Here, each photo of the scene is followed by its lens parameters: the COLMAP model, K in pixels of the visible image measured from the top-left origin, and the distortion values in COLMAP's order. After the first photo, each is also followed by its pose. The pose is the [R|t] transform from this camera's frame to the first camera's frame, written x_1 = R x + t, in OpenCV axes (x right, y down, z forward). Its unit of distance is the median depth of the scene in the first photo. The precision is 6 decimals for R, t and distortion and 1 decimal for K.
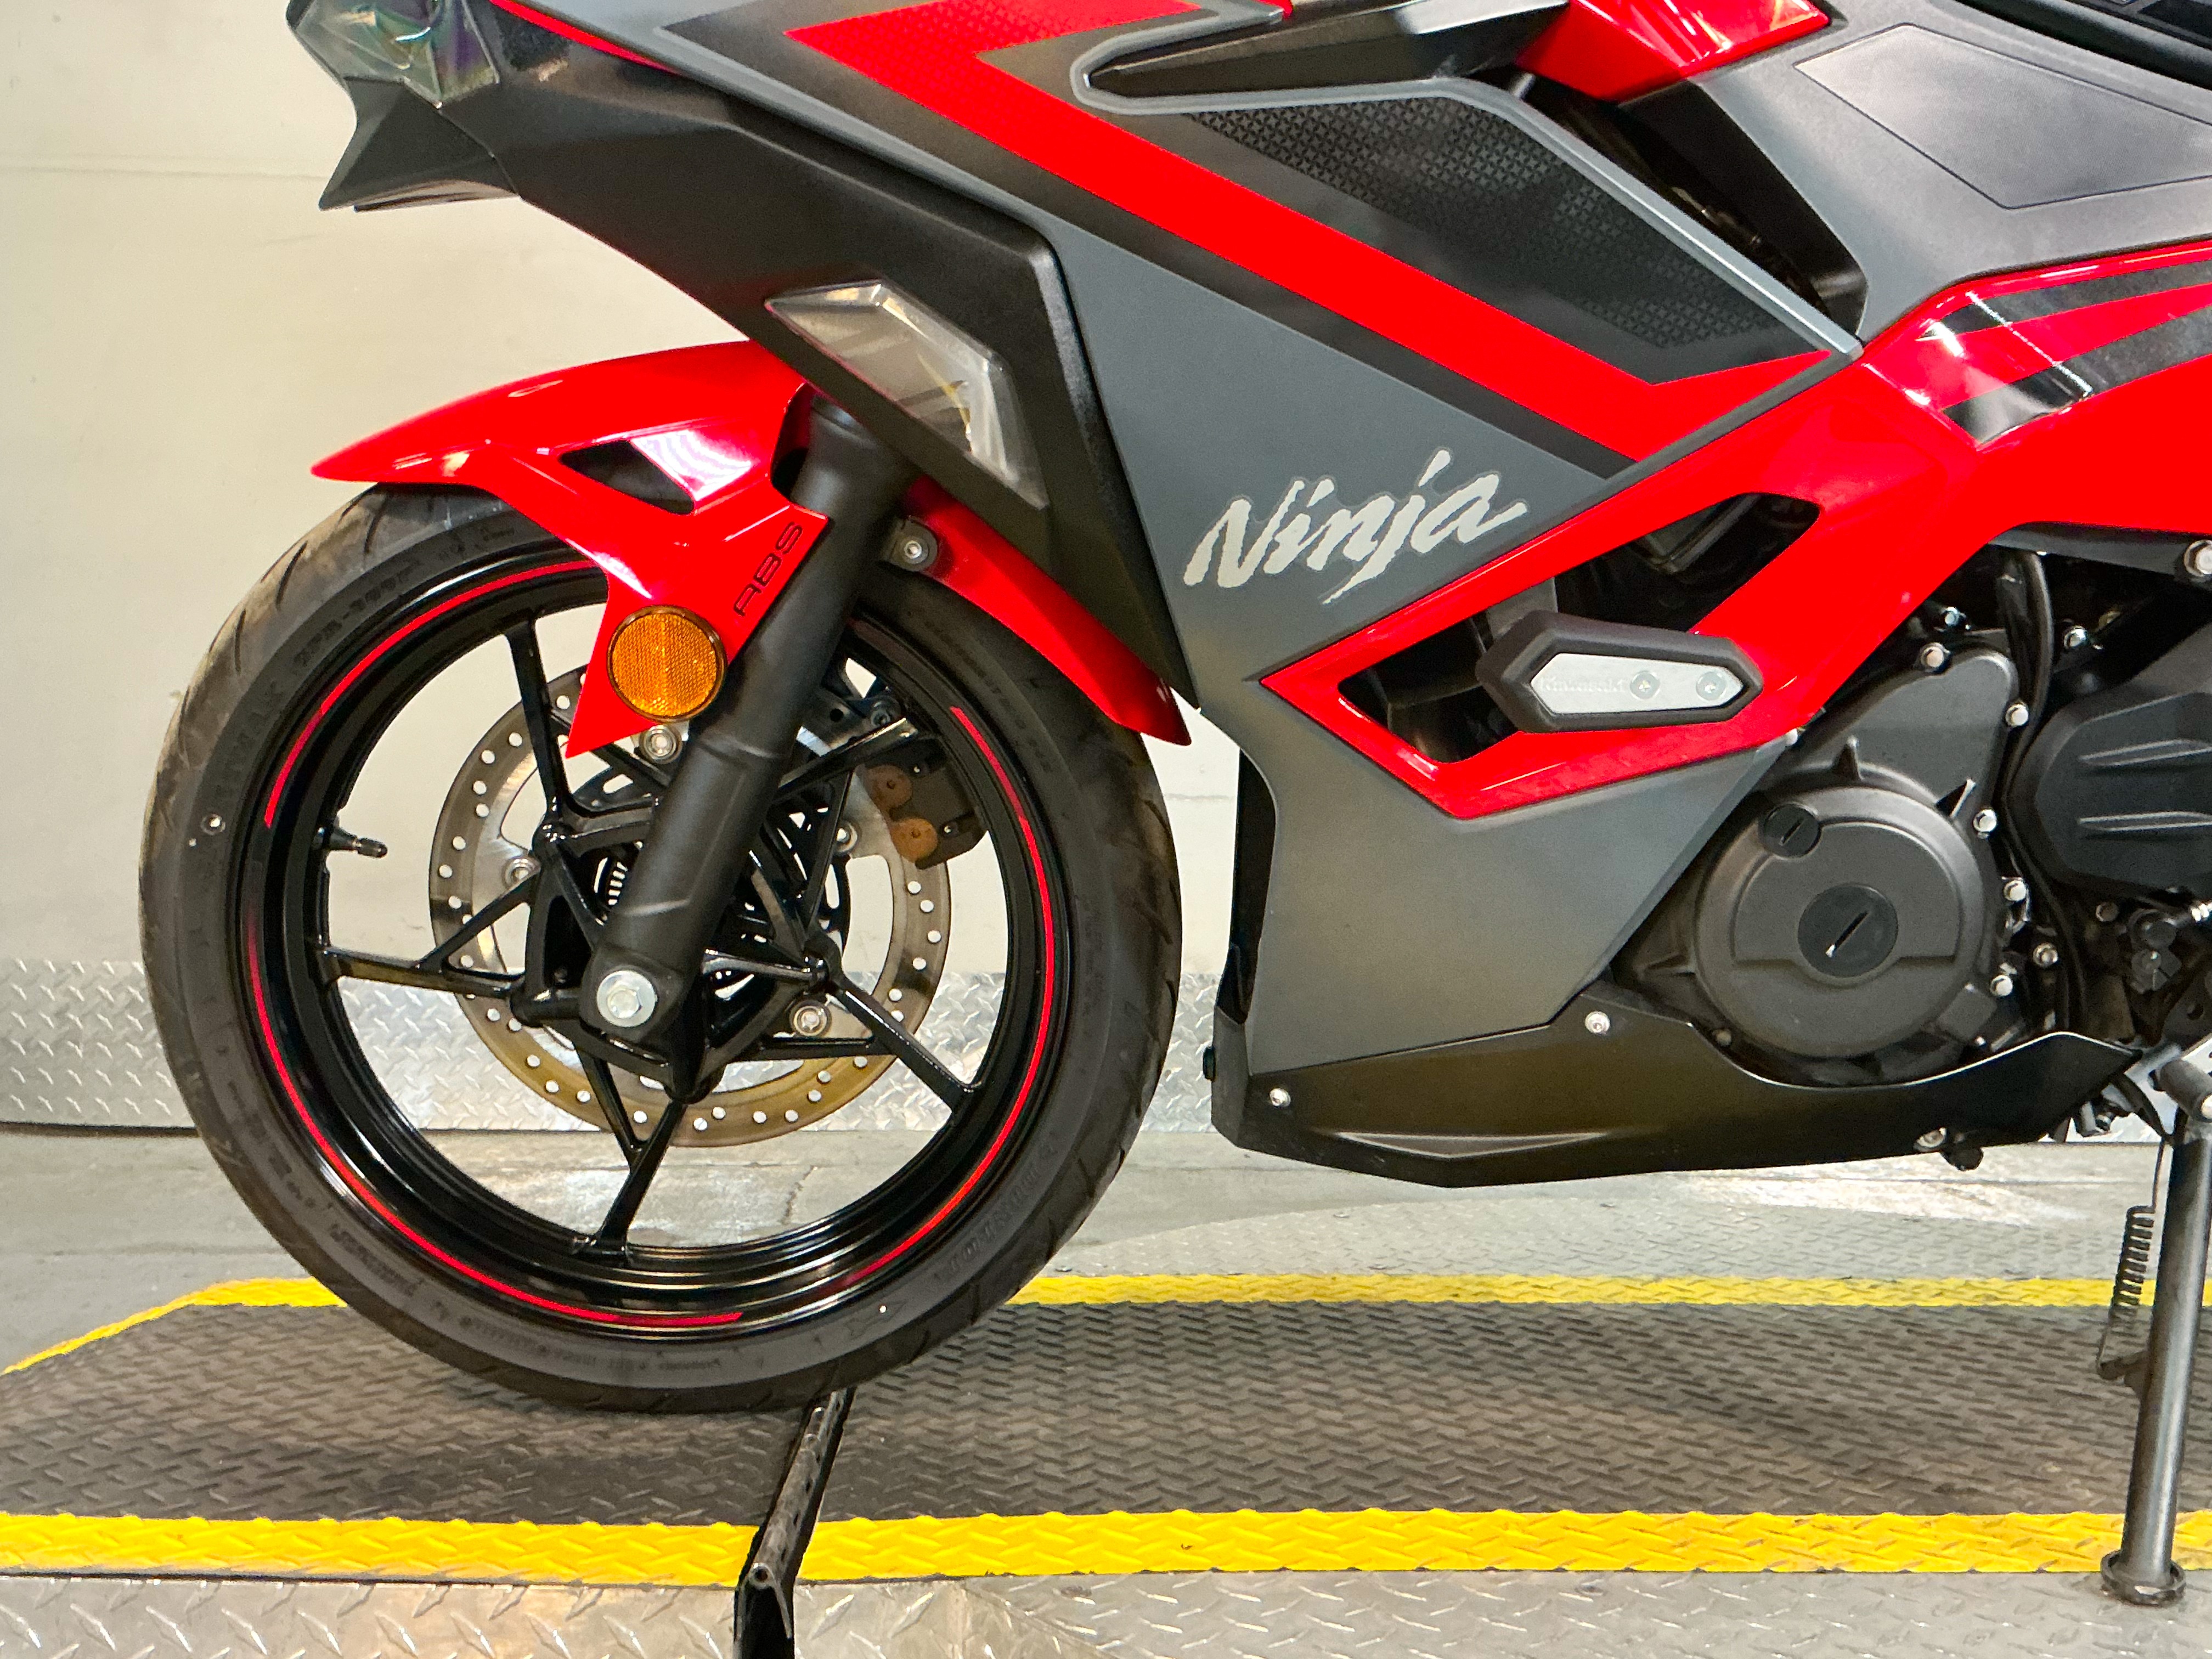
lens RADIAL K [[2226.7, 0, 1092.1], [0, 2226.7, 828.6], [0, 0, 1]] dist [0.172822, -0.399395]
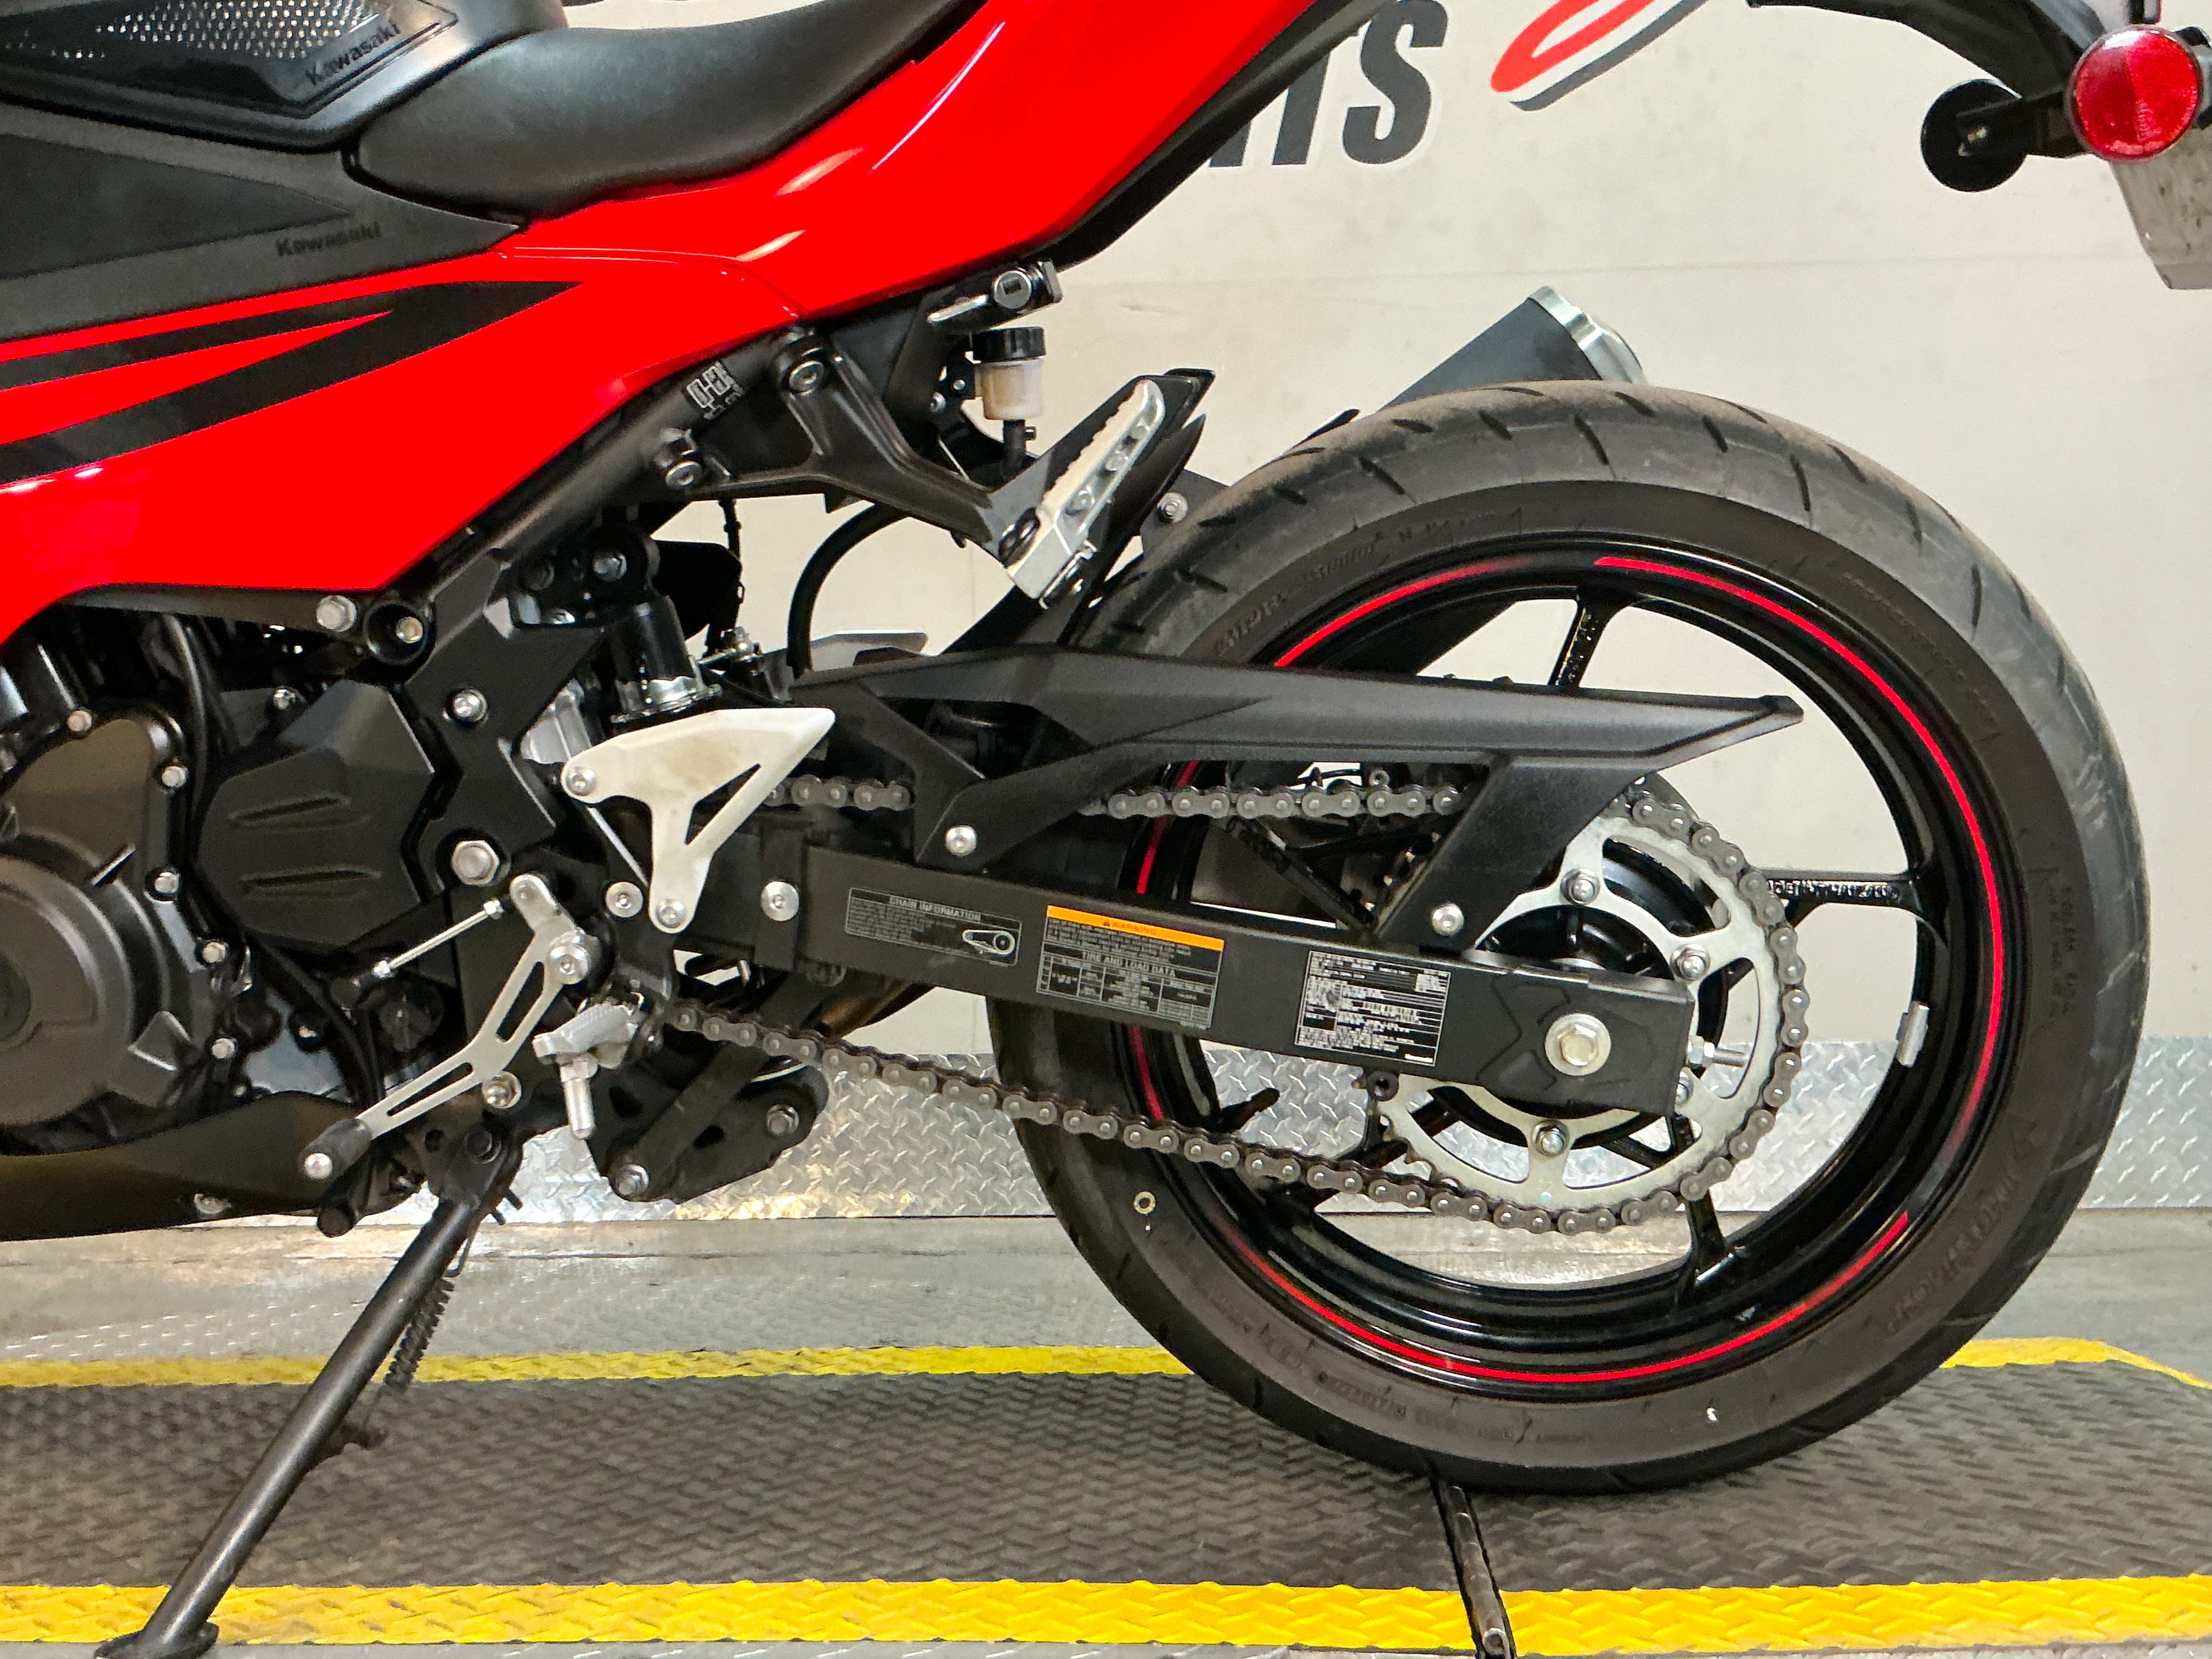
lens RADIAL K [[2226.7, 0, 1092.1], [0, 2226.7, 828.6], [0, 0, 1]] dist [0.172822, -0.399395]
pose [[0.995621, -0.031838, -0.087888, 1.009303], [0.028148, 0.998683, -0.042905, 0.030485], [0.089139, 0.040243, 0.995206, 0.048990]]
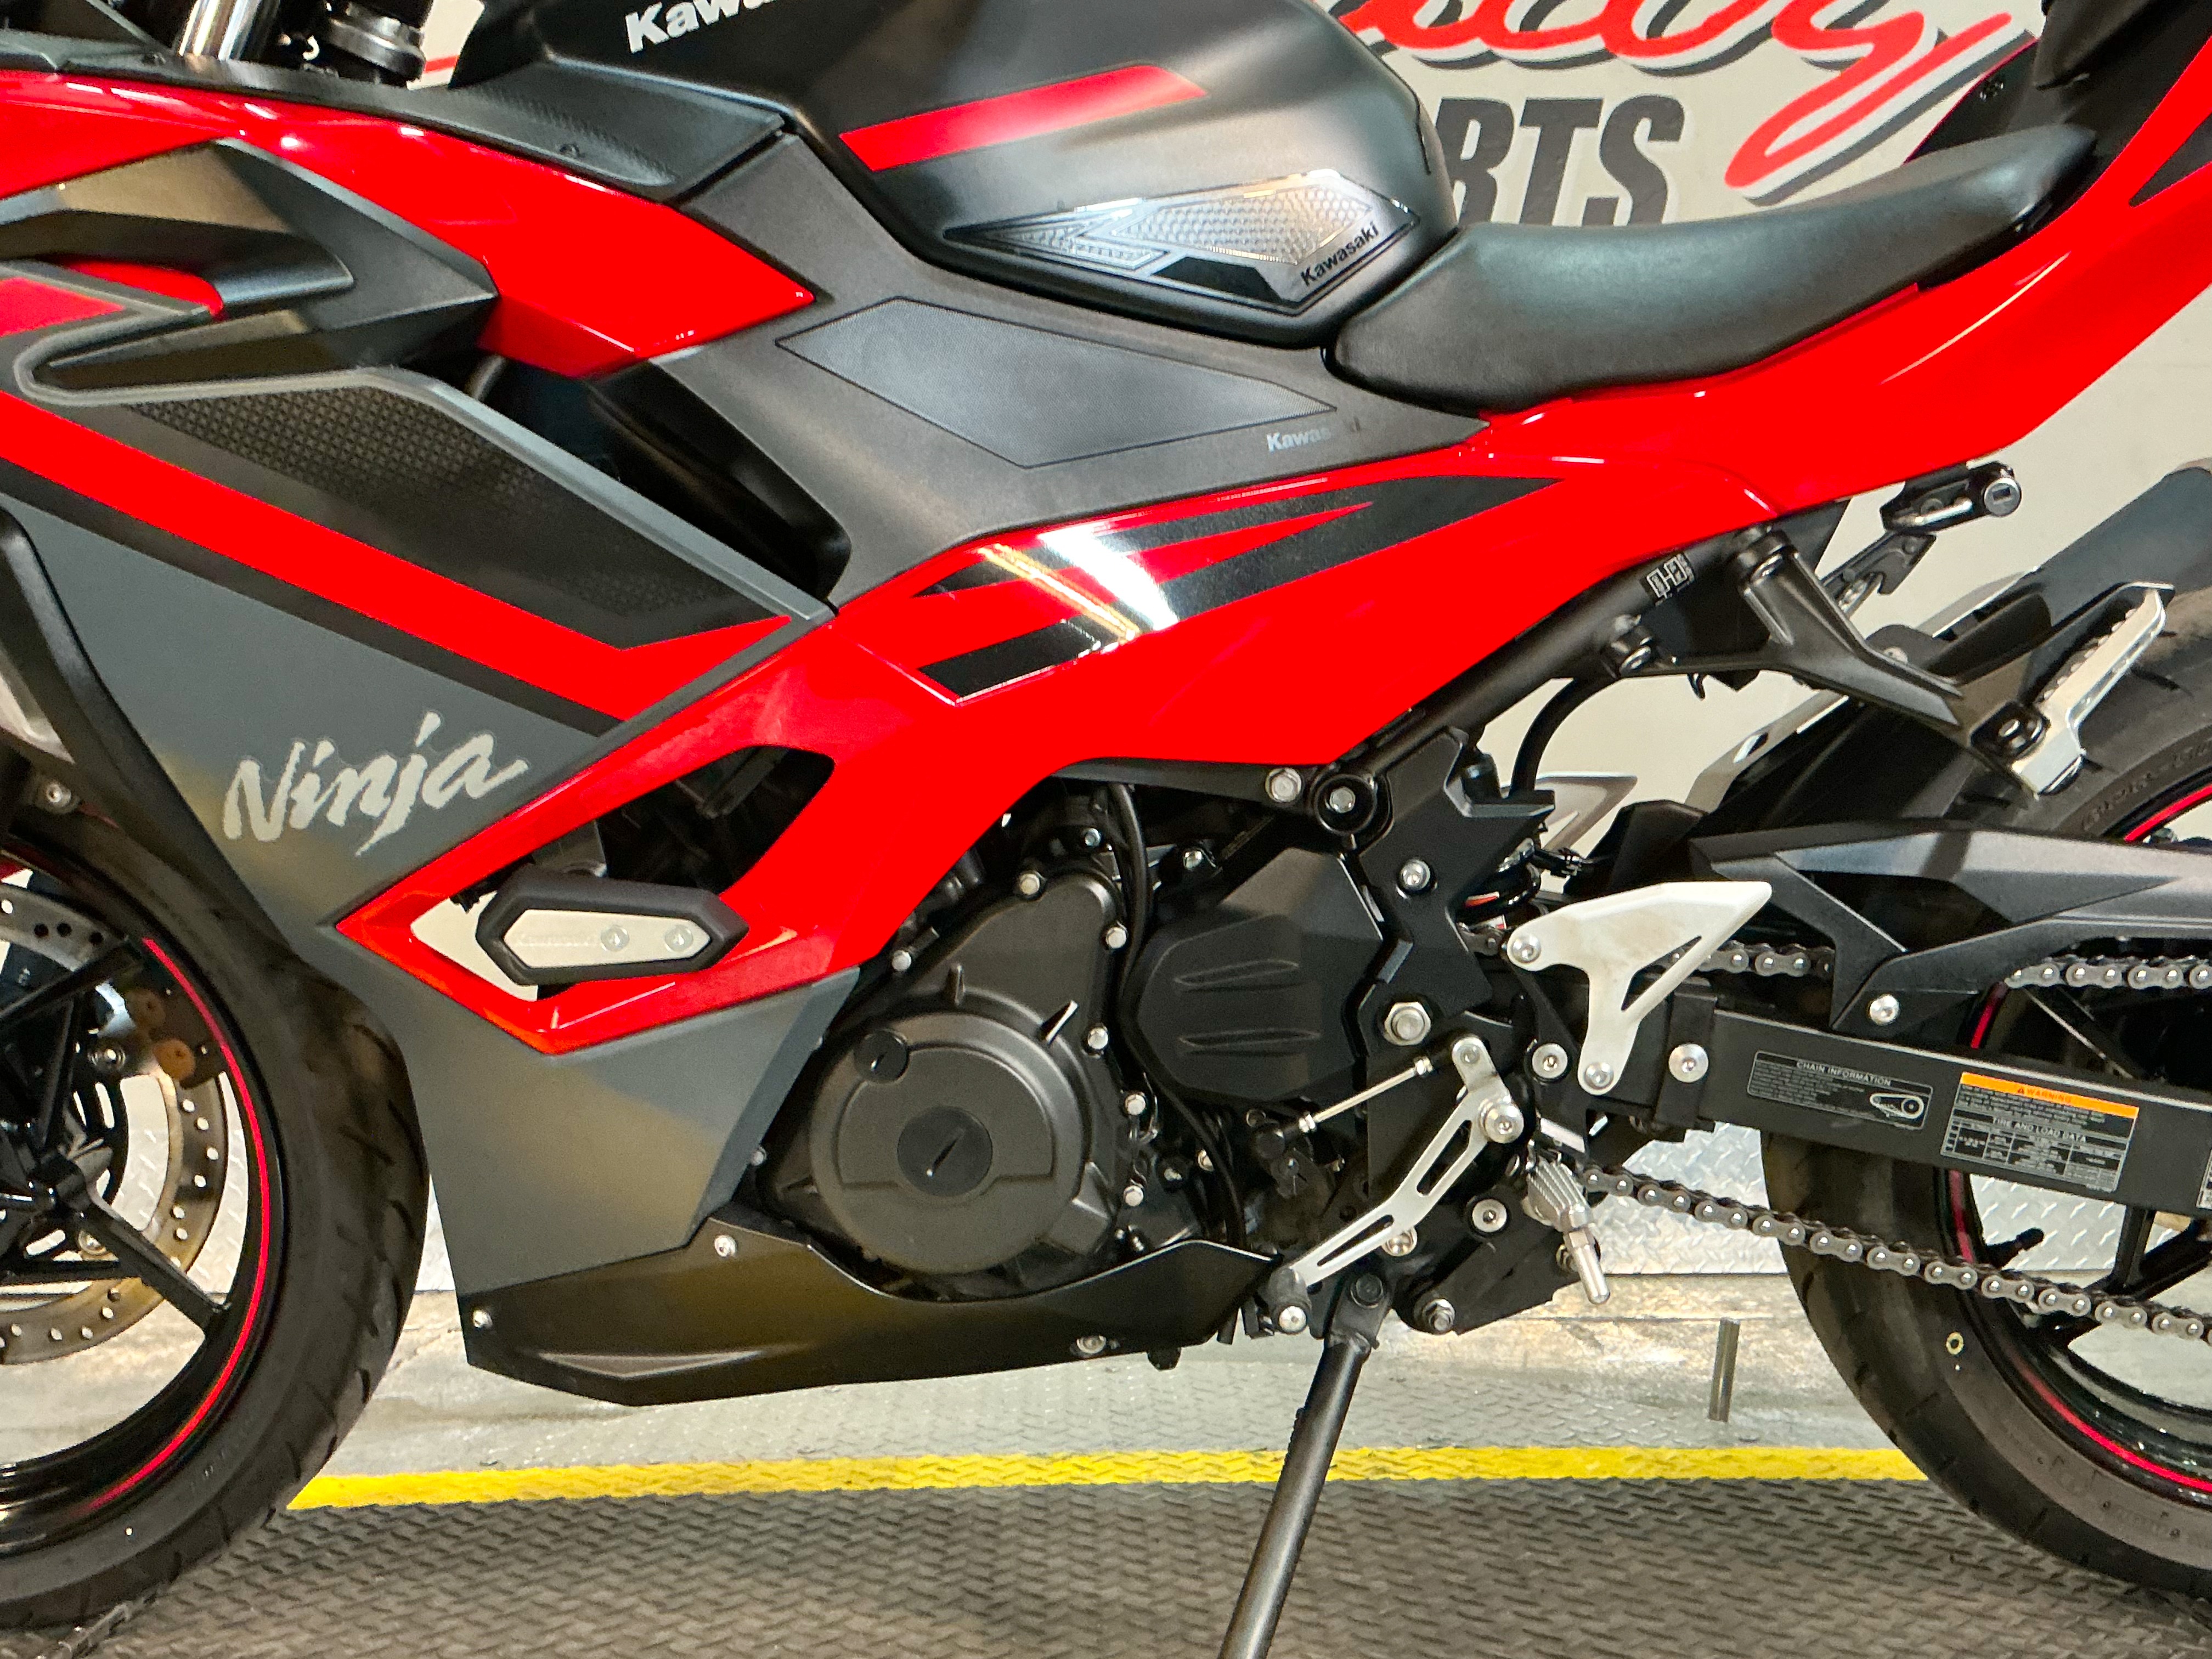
lens RADIAL K [[2226.7, 0, 1092.1], [0, 2226.7, 828.6], [0, 0, 1]] dist [0.172822, -0.399395]
pose [[0.999780, -0.020234, -0.005572, 0.454197], [0.019986, 0.998942, -0.041412, -0.064953], [0.006404, 0.041292, 0.999127, -0.029446]]
